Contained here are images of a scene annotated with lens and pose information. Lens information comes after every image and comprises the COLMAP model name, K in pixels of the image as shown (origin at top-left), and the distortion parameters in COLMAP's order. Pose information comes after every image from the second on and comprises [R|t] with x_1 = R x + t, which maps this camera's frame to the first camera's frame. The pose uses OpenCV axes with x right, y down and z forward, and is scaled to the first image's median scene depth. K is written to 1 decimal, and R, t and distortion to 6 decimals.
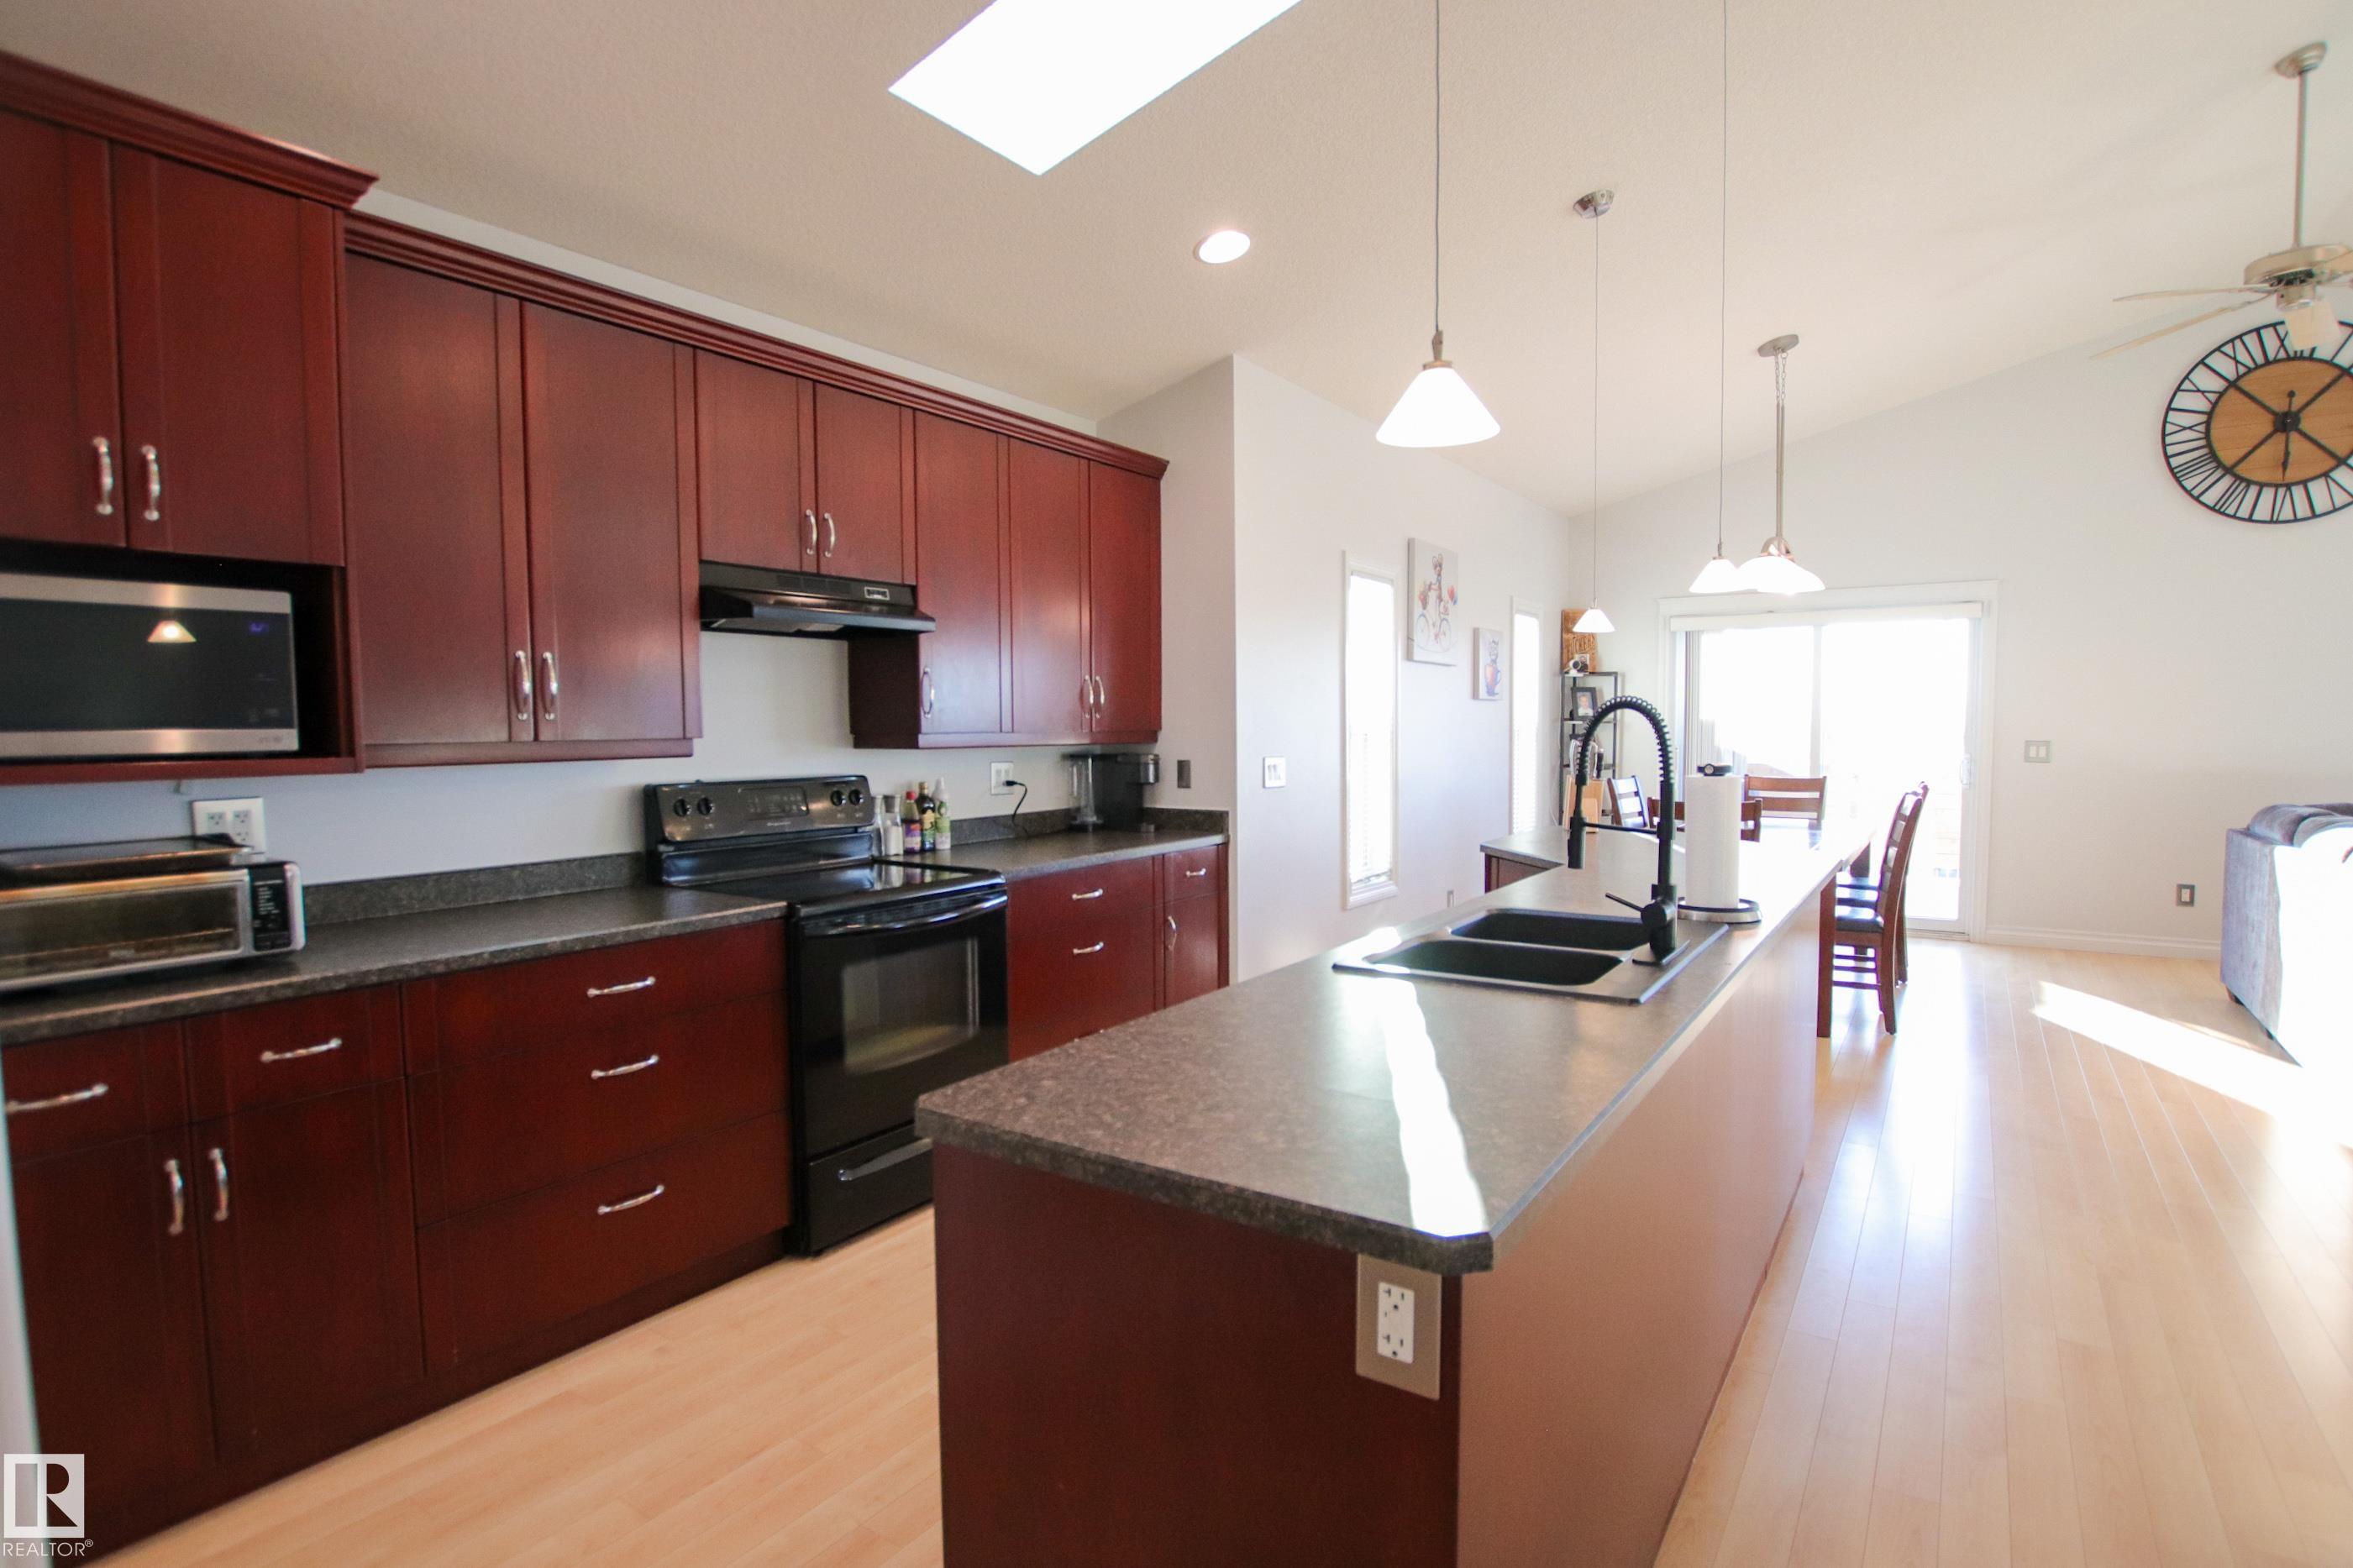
lens RADIAL K [[1160.3, 0, 1196.8], [0, 1160.3, 793.3], [0, 0, 1]] dist [-0.027627, 0.001072]
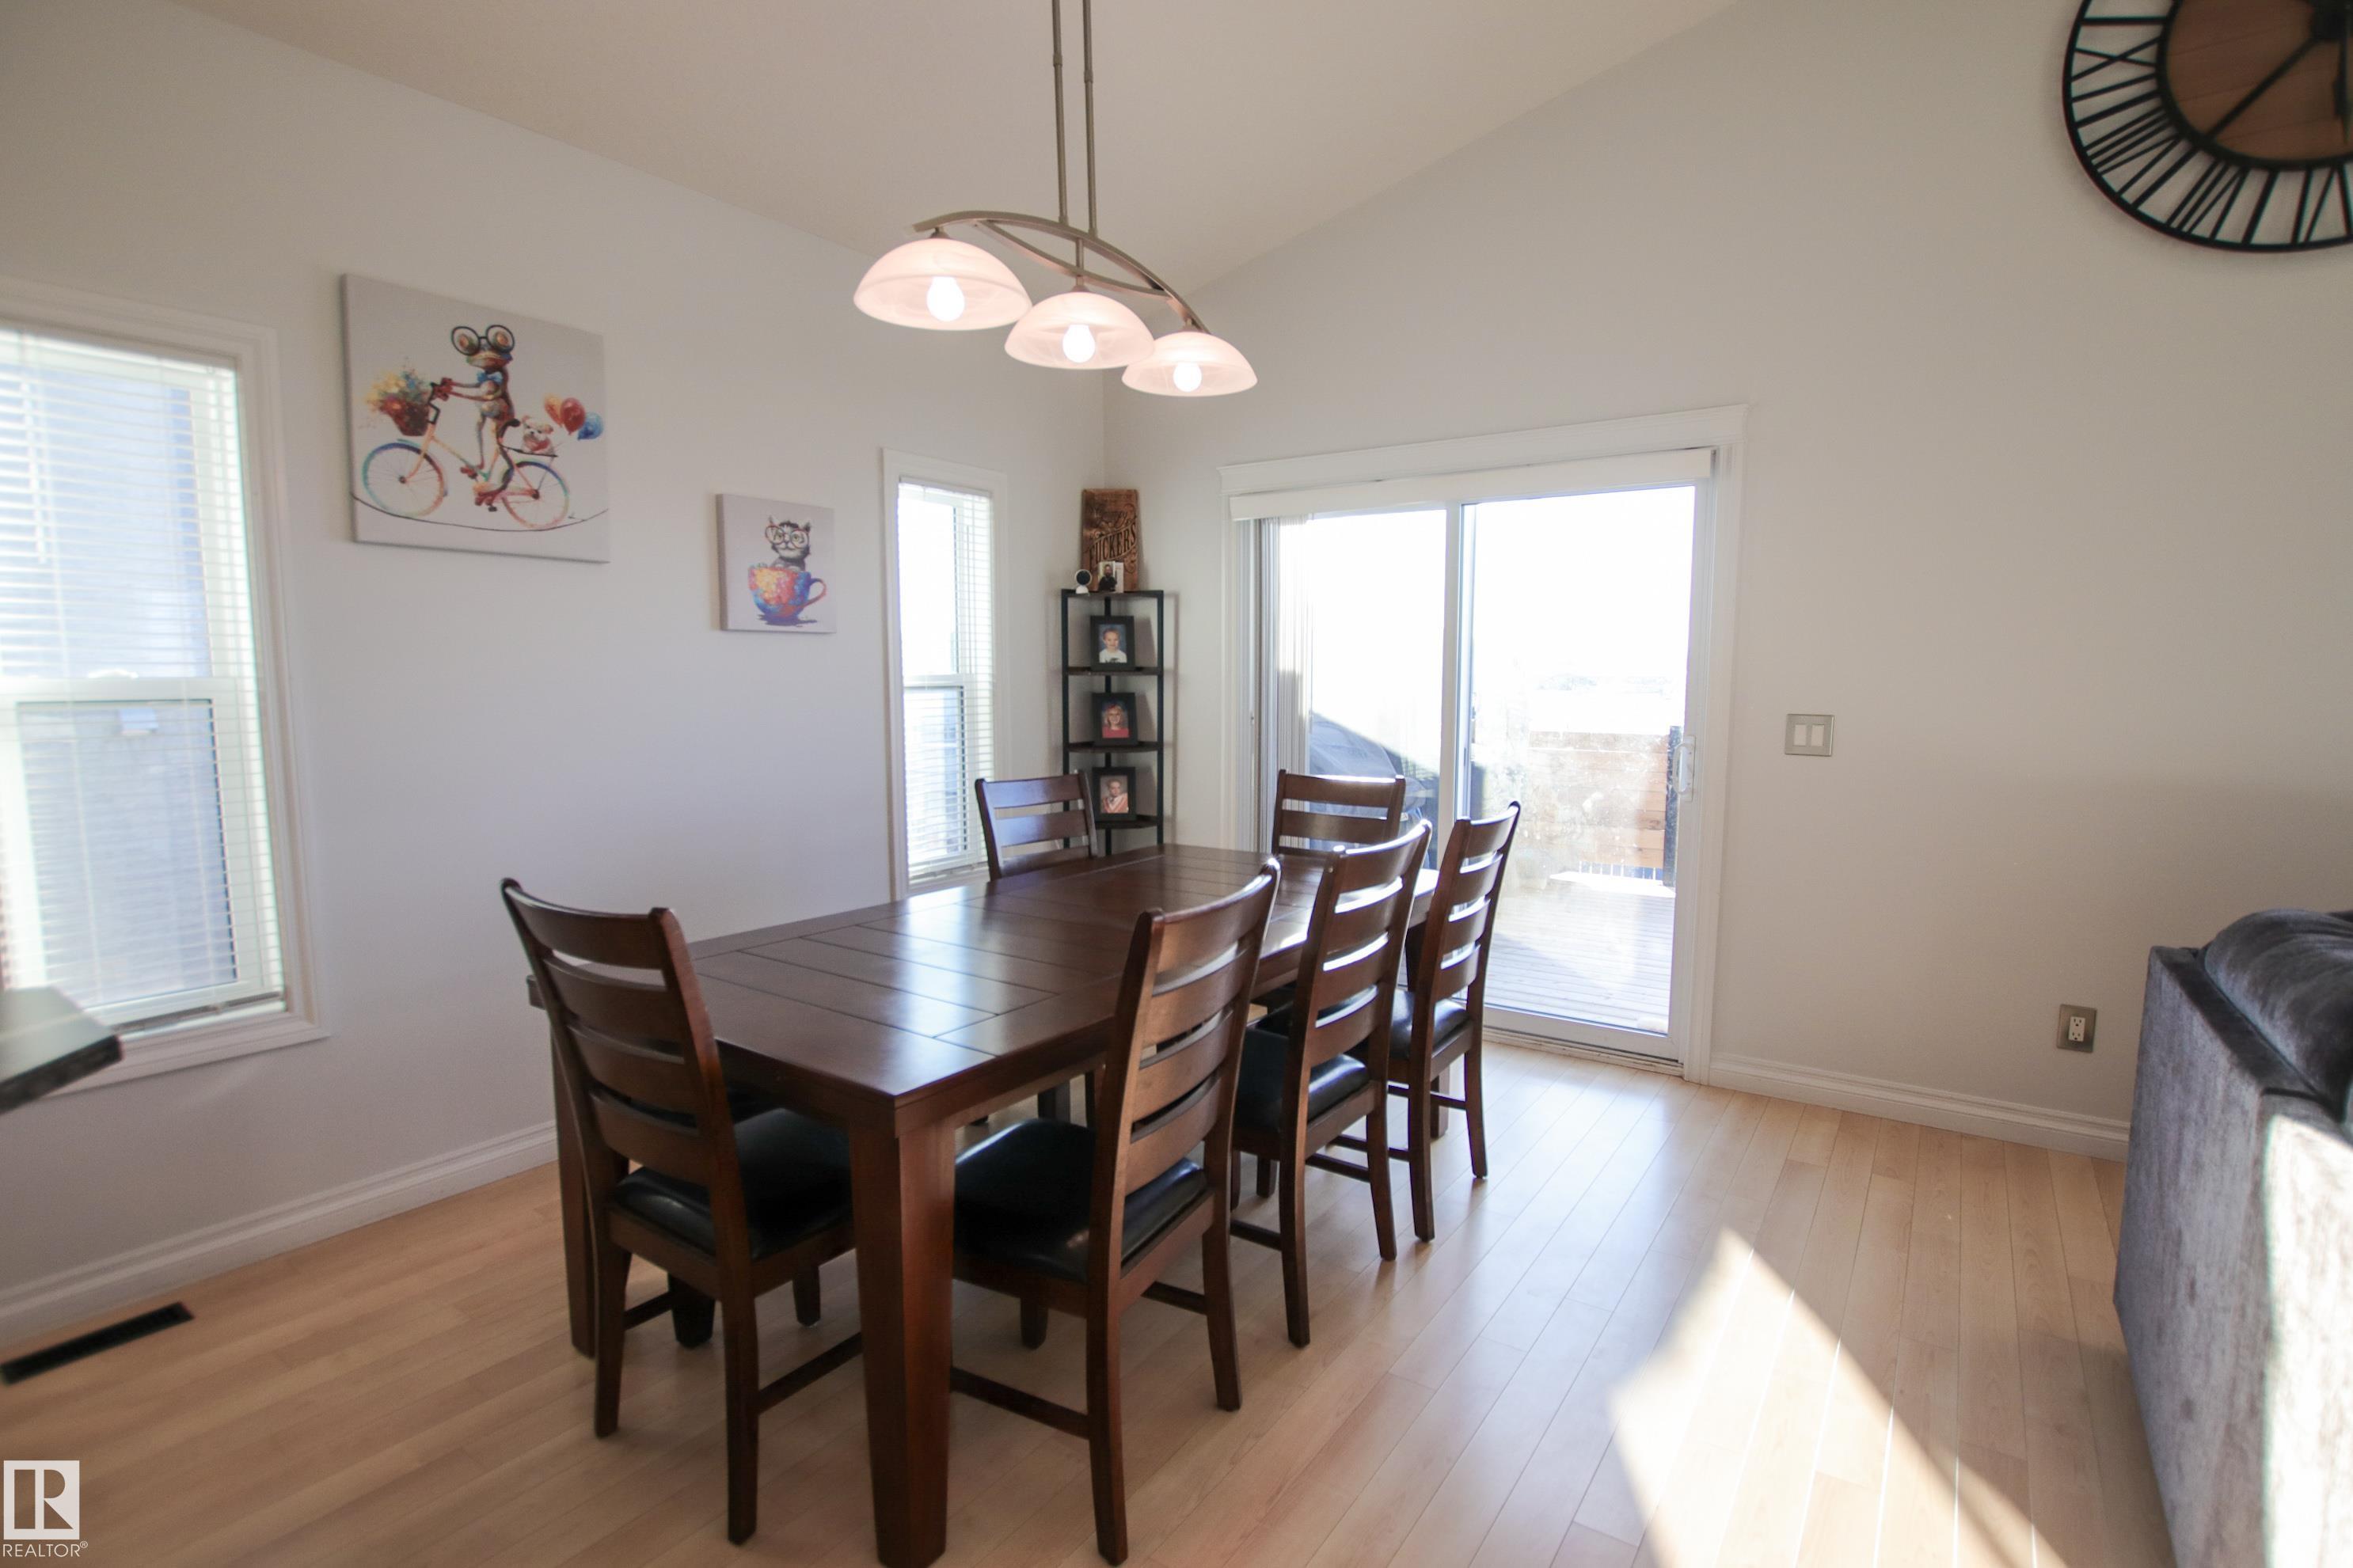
lens RADIAL K [[1117.5, 0, 1179.5], [0, 1117.5, 792.4], [0, 0, 1]] dist [-0.035940, 0.007440]
pose [[0.999851, 0.007346, -0.015629, 0.499281], [-0.006597, 0.998852, 0.047449, -0.035721], [0.015959, -0.047339, 0.998751, 0.536825]]
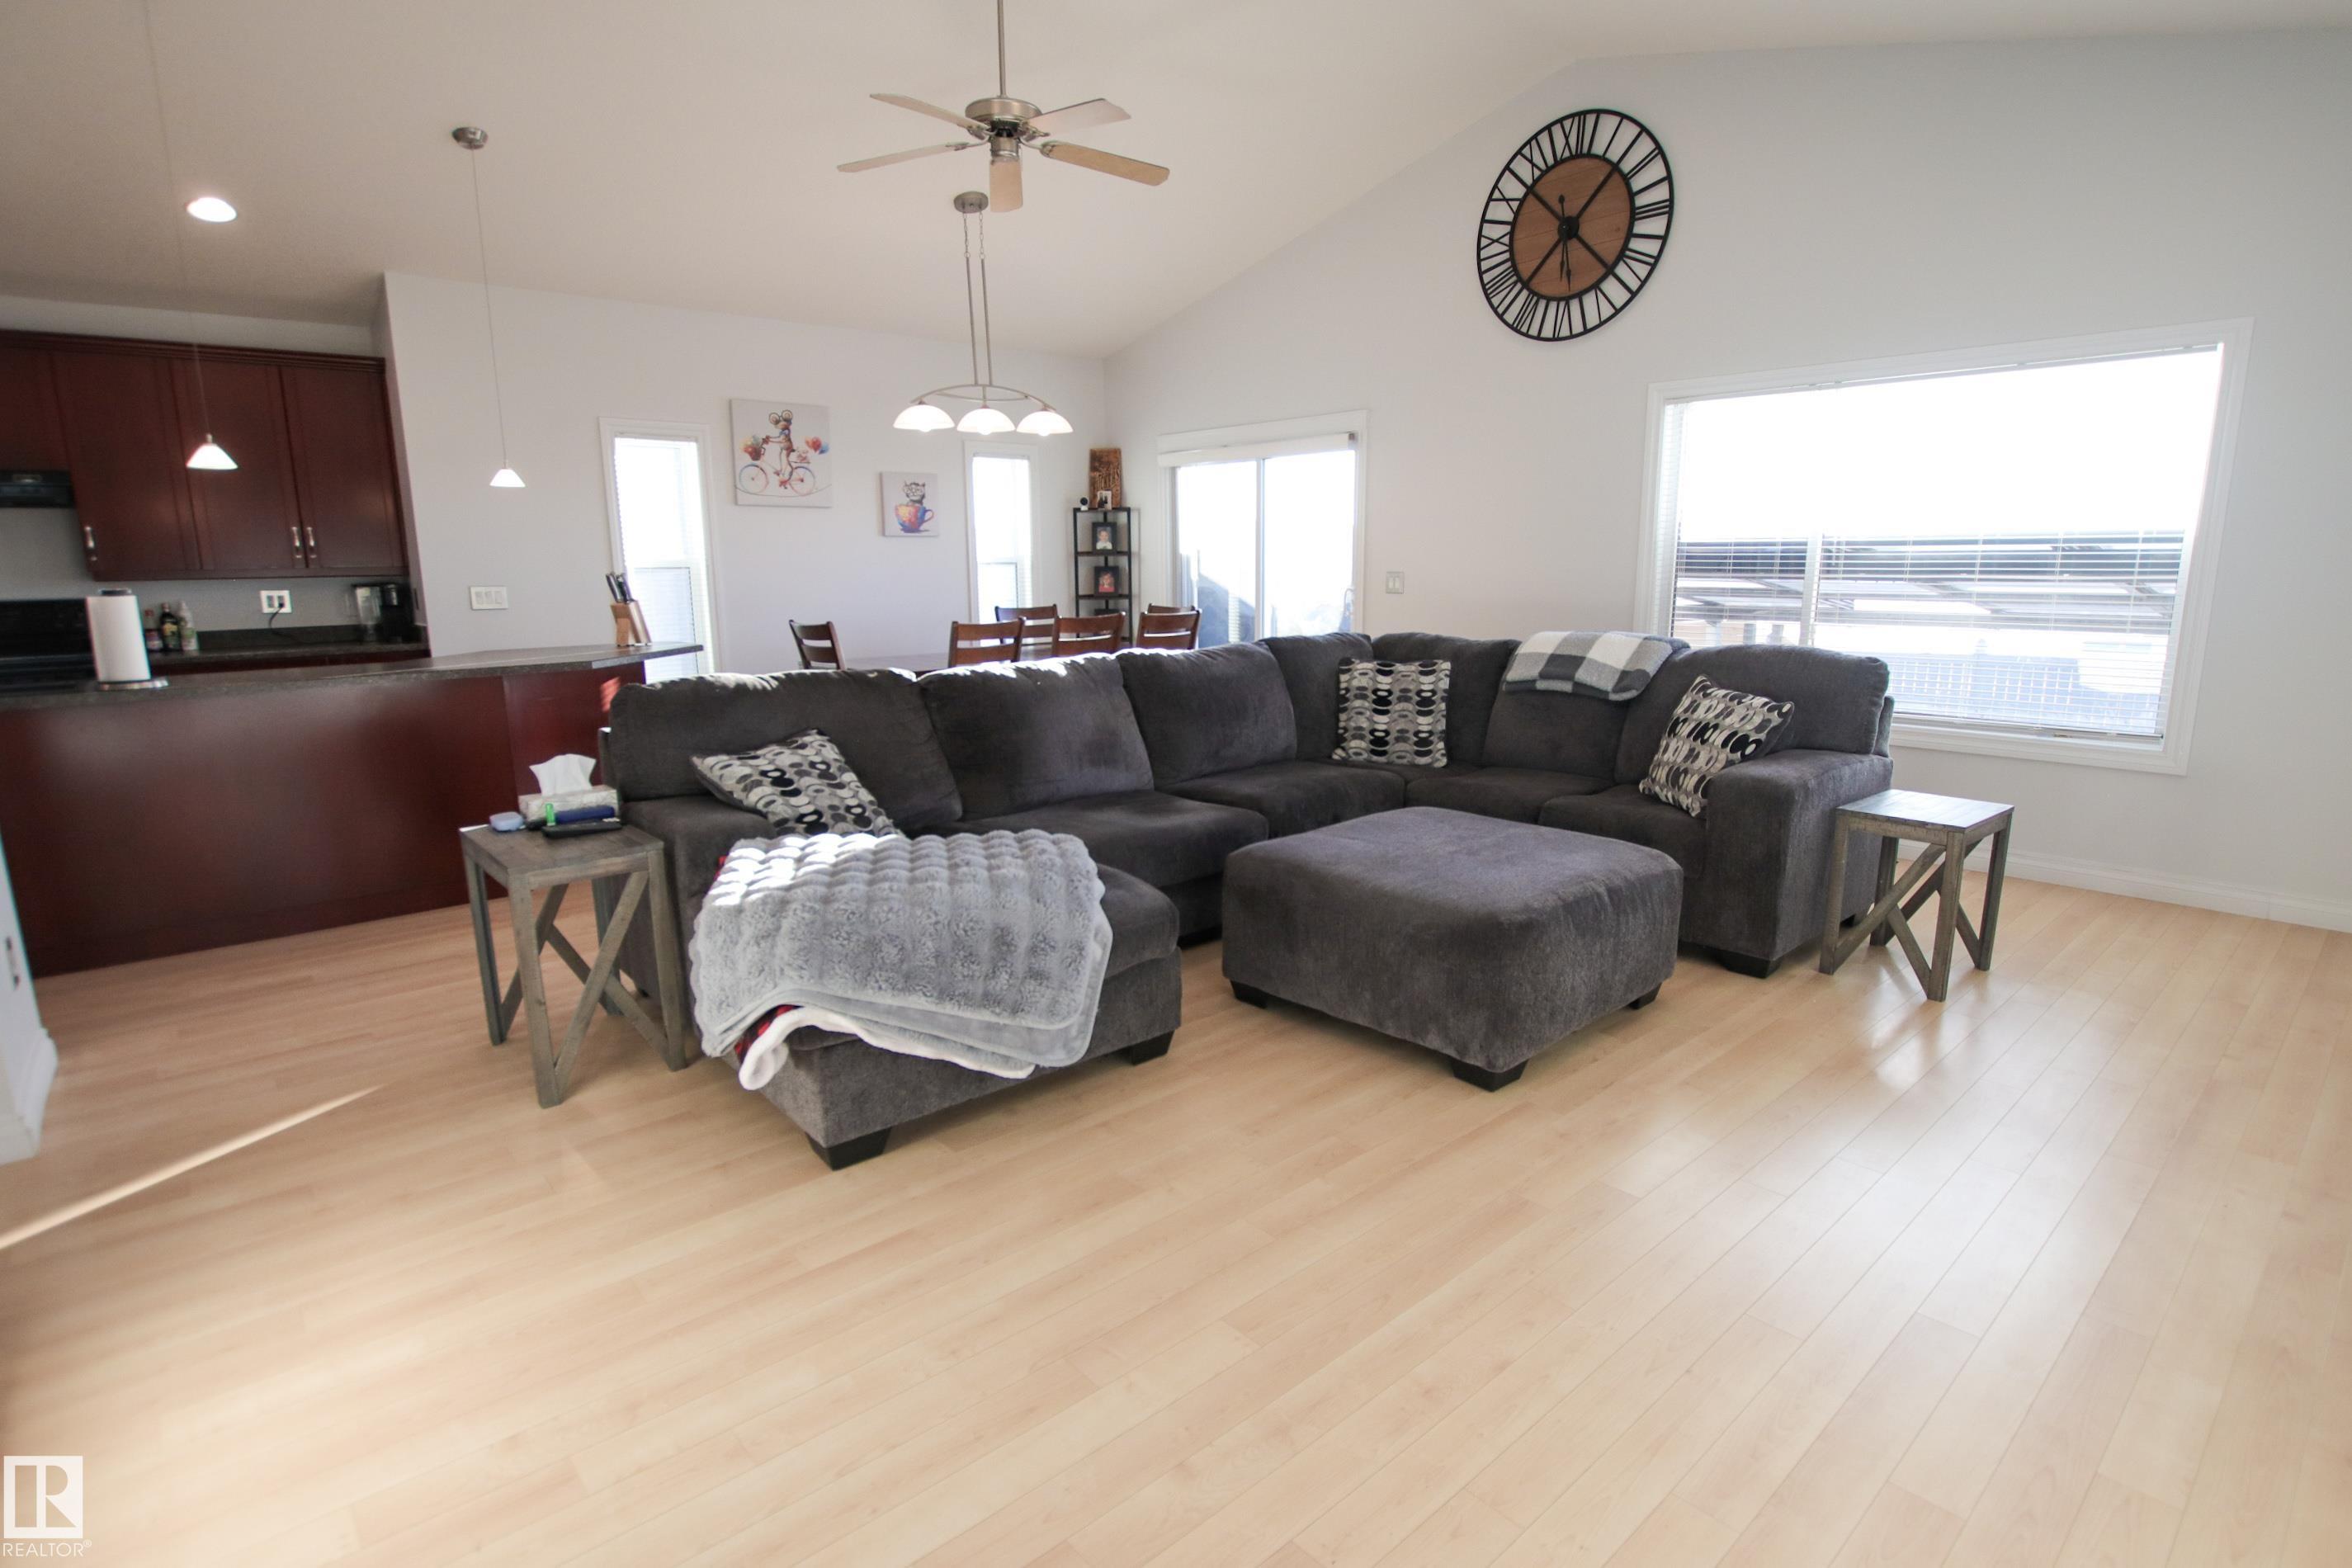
lens RADIAL K [[1178.0, 0, 1176.0], [0, 1178.0, 784.0], [0, 0, 1]] dist [-0.027357, -0.000055]
pose [[0.966784, 0.045389, -0.251533, 0.894764], [-0.012393, 0.991273, 0.131242, 0.005736], [0.255294, -0.123765, 0.958909, -0.071341]]
